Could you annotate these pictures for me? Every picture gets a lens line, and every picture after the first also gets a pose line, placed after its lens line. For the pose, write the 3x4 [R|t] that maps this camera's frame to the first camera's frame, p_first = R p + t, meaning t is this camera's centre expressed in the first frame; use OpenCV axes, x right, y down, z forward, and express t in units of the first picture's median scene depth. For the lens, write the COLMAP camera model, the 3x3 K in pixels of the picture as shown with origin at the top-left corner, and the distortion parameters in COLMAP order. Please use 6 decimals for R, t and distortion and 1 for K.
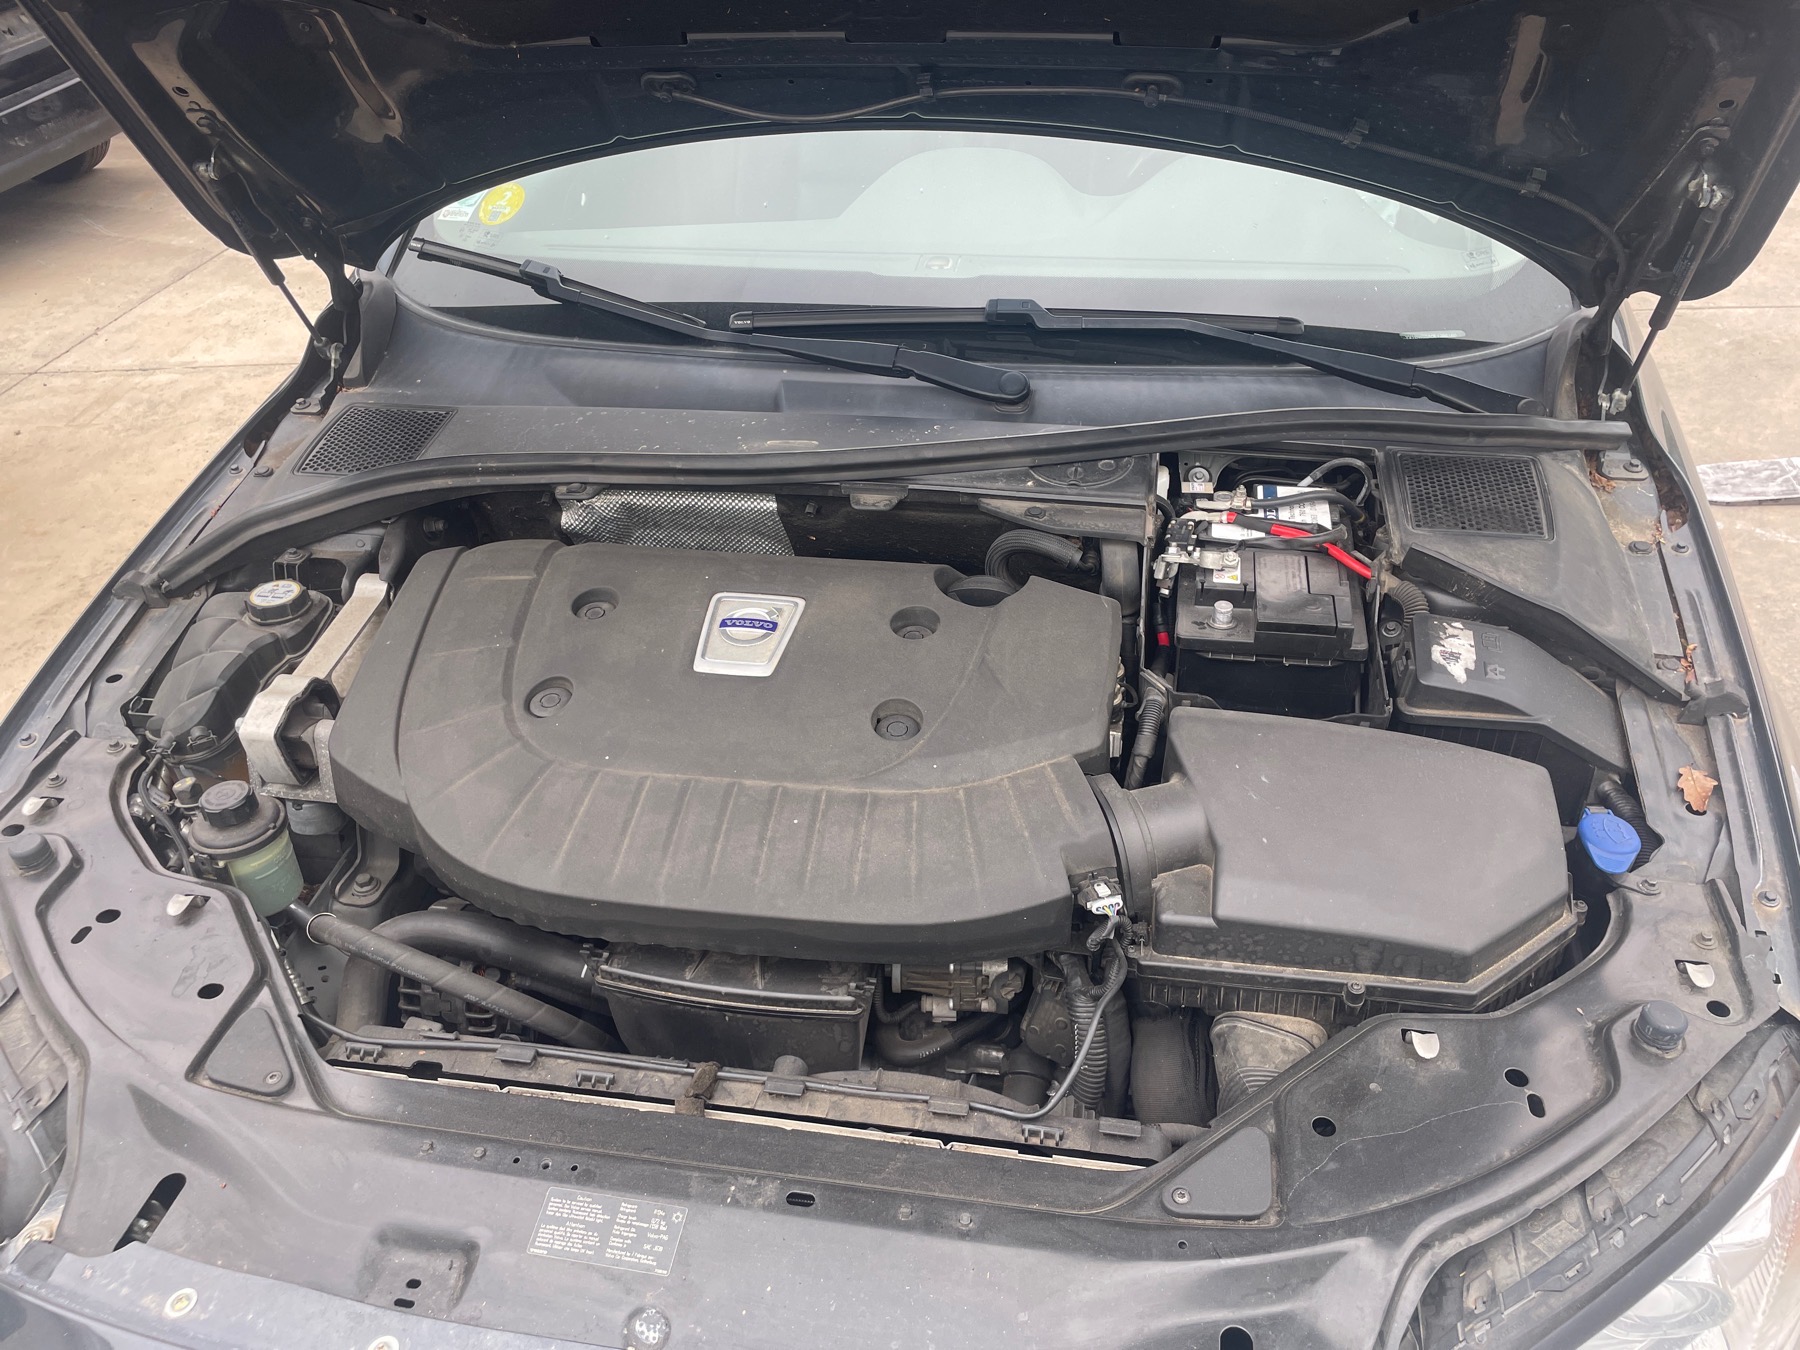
lens RADIAL K [[1352.7, 0, 877.6], [0, 1352.7, 701.4], [0, 0, 1]] dist [0.120572, -0.208674]
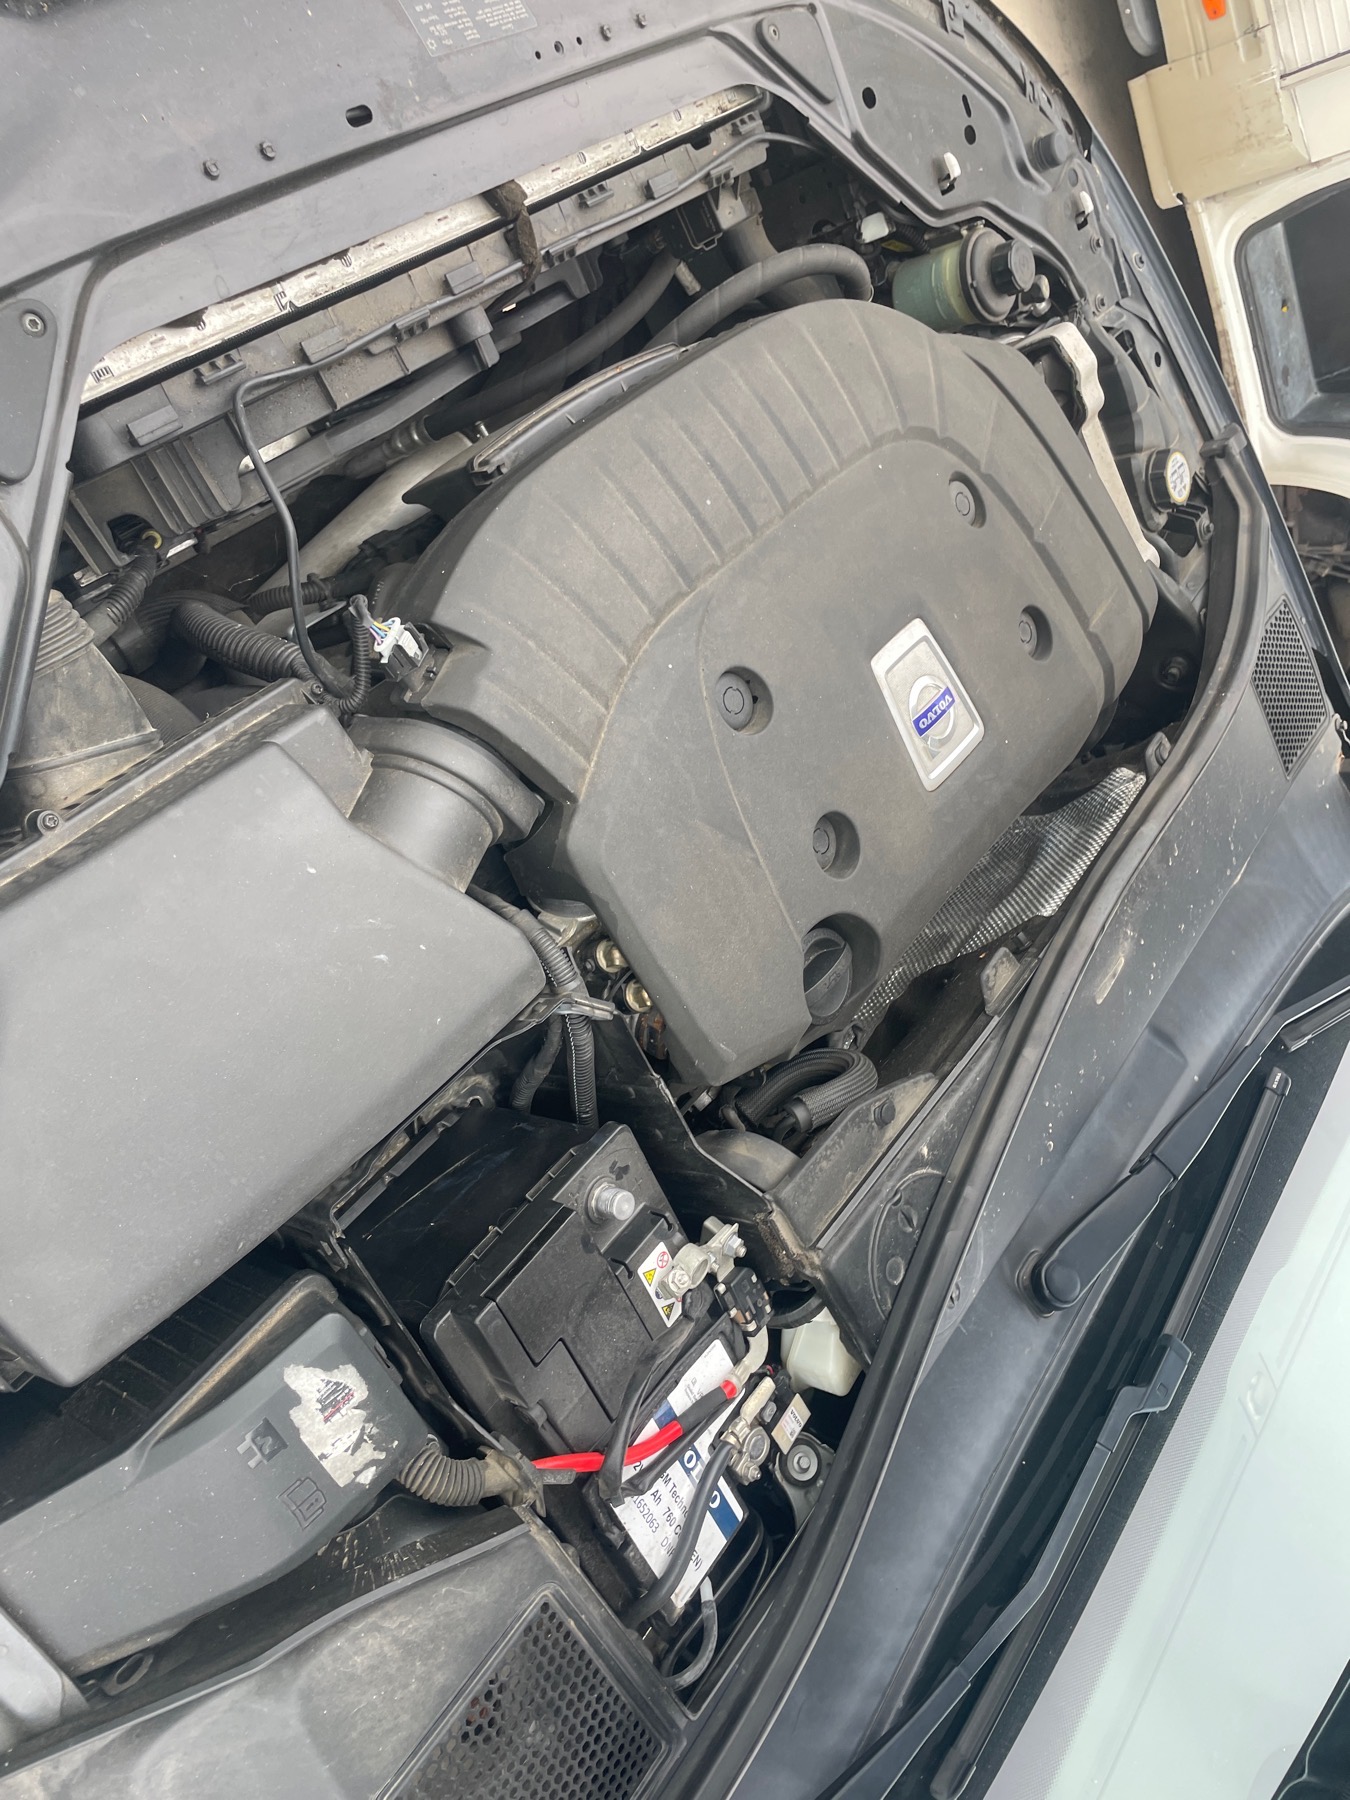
lens RADIAL K [[1346.6, 0, 694.3], [0, 1346.6, 900.0], [0, 0, 1]] dist [0.055605, -0.090120]
pose [[-0.534298, 0.707260, -0.462934, 0.436513], [-0.845214, -0.454608, 0.280970, -0.214502], [-0.011734, 0.541401, 0.840683, 0.402855]]
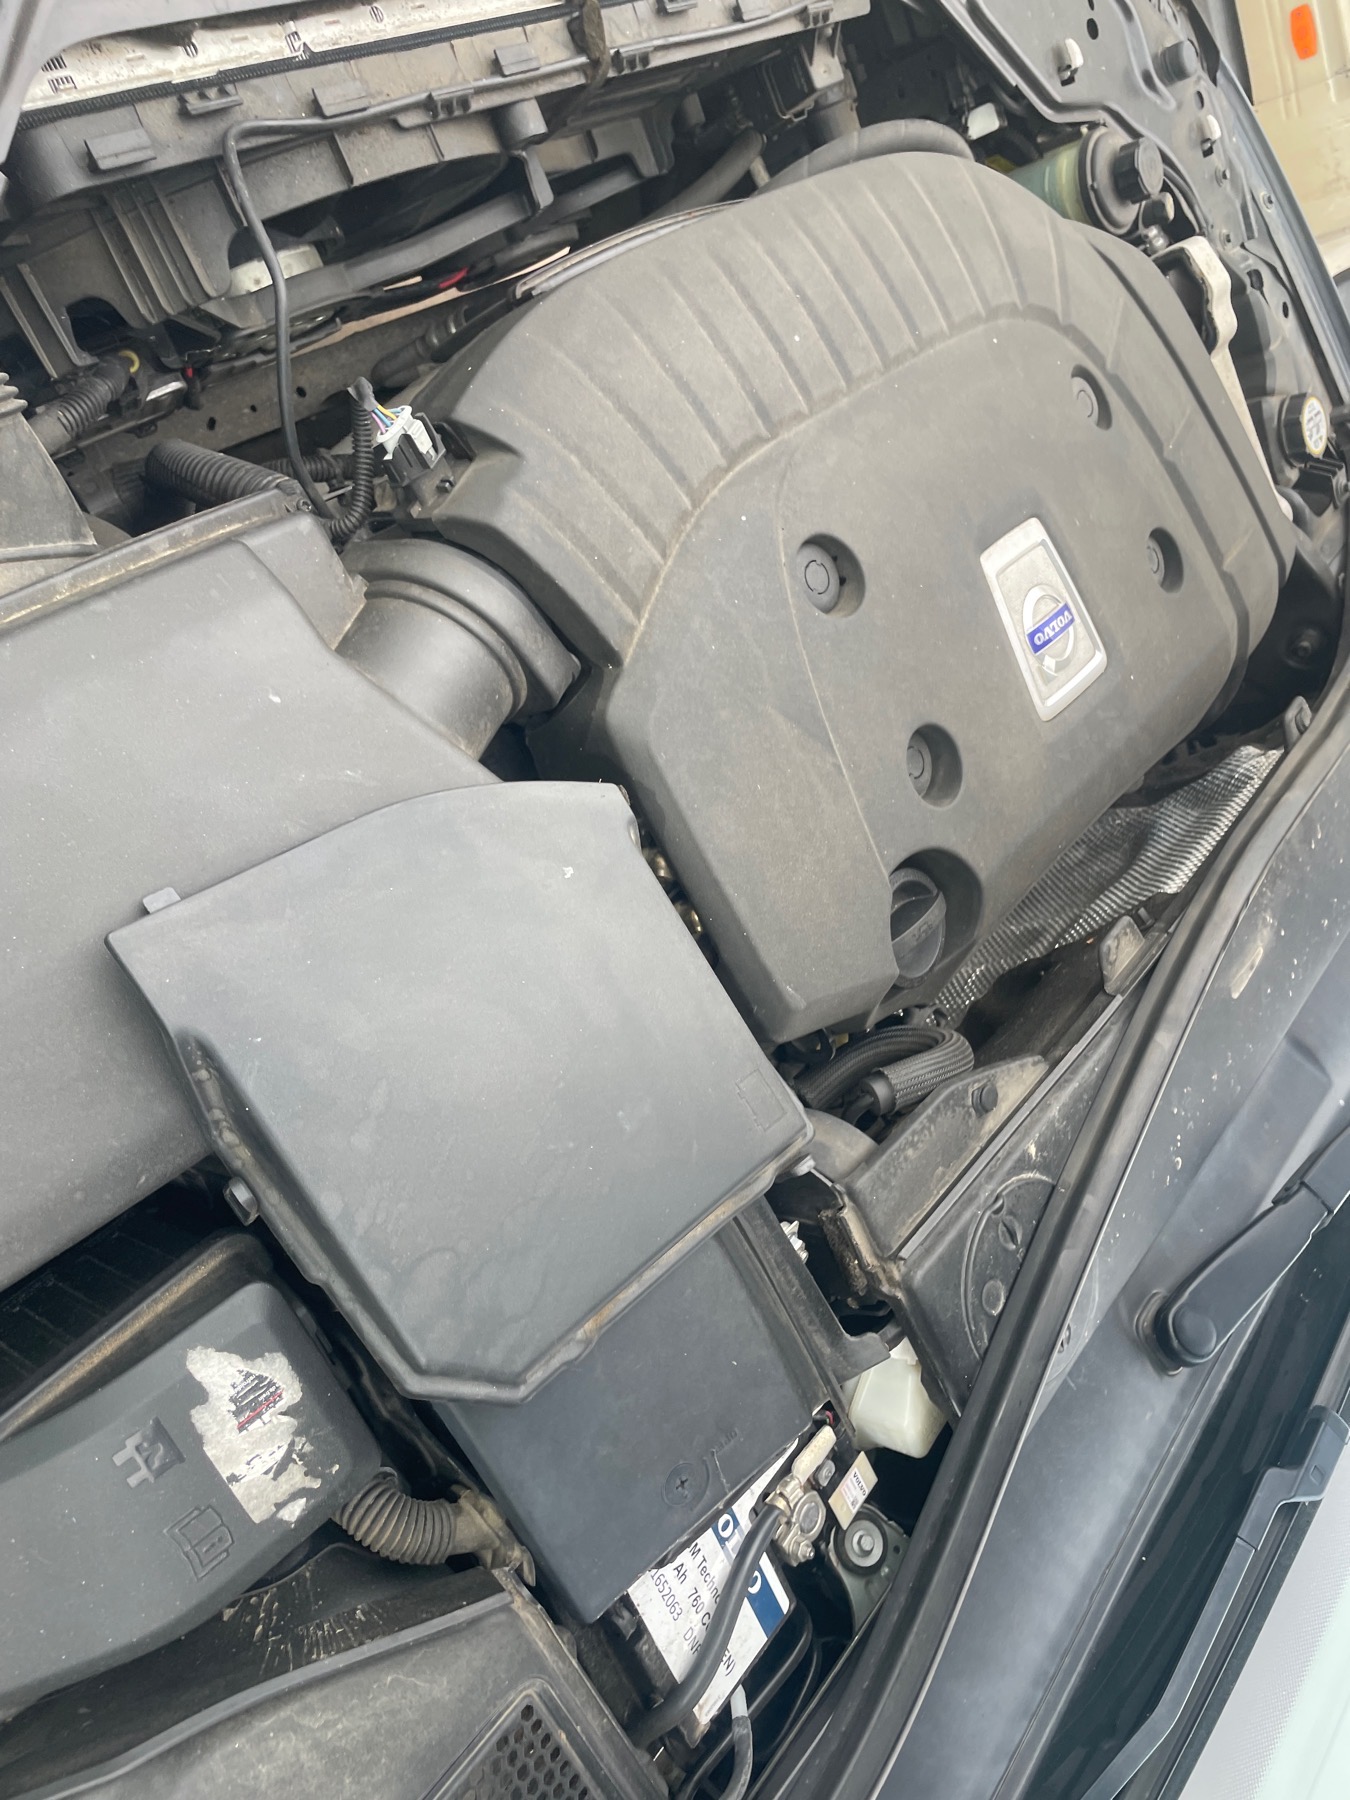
lens RADIAL K [[1346.6, 0, 694.3], [0, 1346.6, 900.0], [0, 0, 1]] dist [0.055605, -0.090120]
pose [[-0.573727, 0.649328, -0.499209, 0.432932], [-0.818761, -0.470780, 0.328629, -0.197765], [-0.021630, 0.597276, 0.801744, 0.561015]]
